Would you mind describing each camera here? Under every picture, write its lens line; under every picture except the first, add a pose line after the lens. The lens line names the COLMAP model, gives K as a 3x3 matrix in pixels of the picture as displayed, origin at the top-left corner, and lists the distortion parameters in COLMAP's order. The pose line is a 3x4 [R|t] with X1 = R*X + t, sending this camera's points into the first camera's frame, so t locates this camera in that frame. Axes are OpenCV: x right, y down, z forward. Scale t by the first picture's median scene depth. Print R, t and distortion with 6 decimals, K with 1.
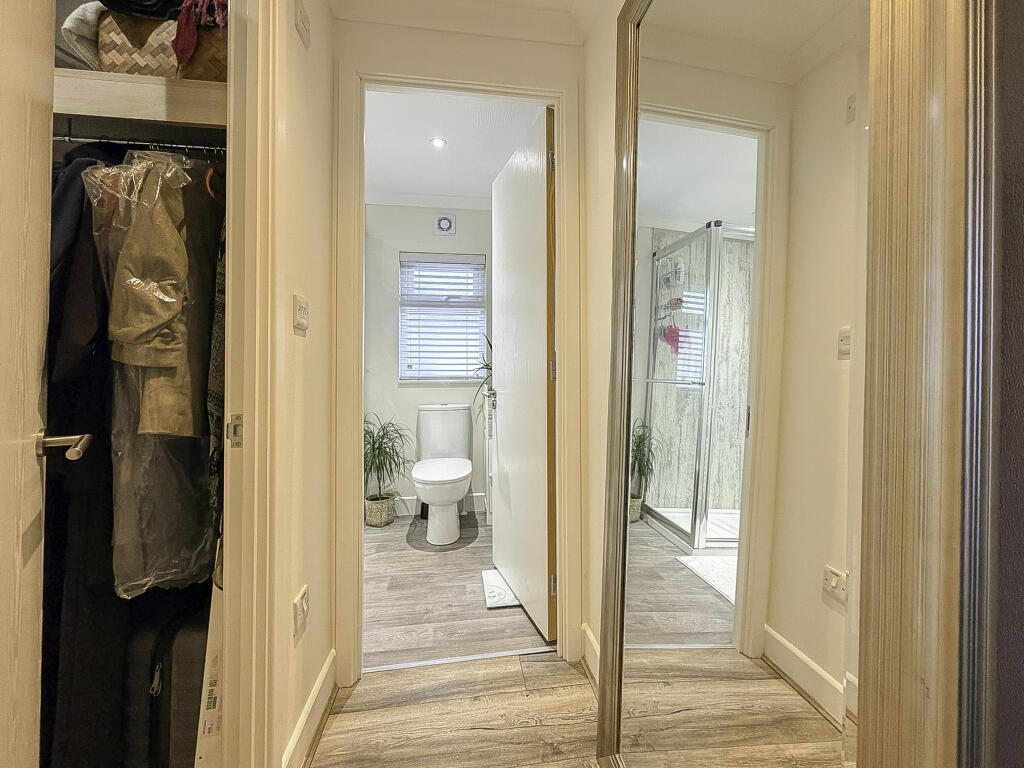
lens RADIAL K [[406.8, 0, 513.4], [0, 406.8, 378.0], [0, 0, 1]] dist [0.000298, -0.000162]
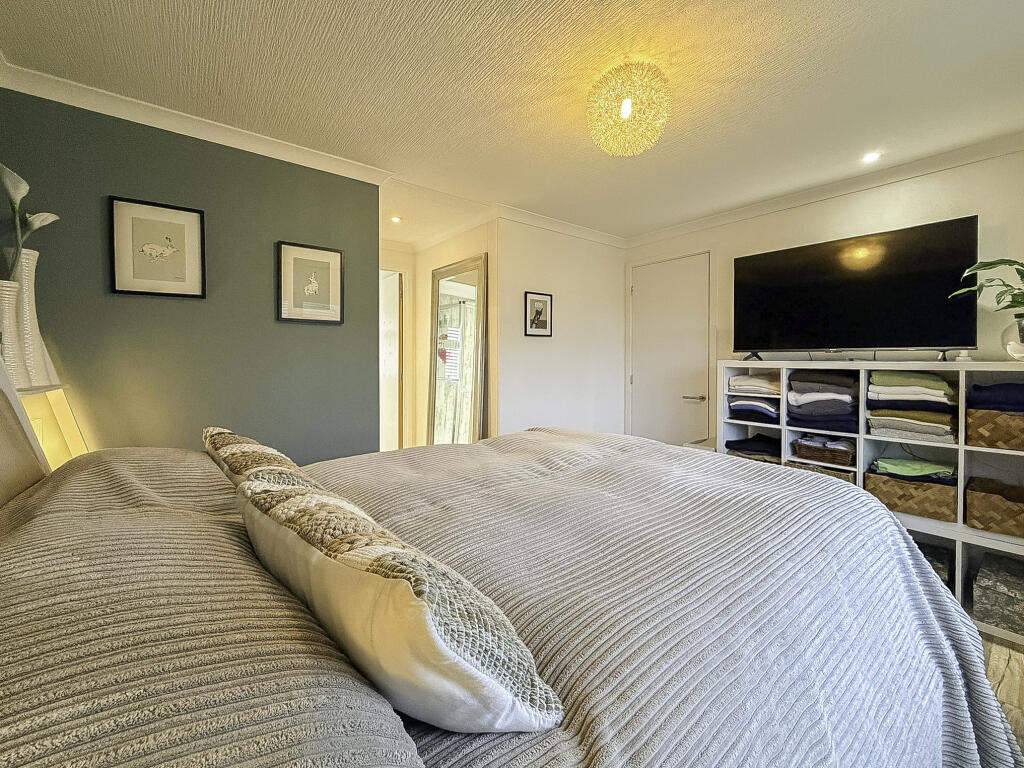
lens RADIAL K [[406.8, 0, 513.4], [0, 406.8, 378.0], [0, 0, 1]] dist [0.000298, -0.000162]
pose [[0.852032, 0.006075, 0.523454, -0.323995], [-0.015141, 0.999800, 0.013042, -0.018632], [-0.523270, -0.019038, 0.851954, -0.798707]]
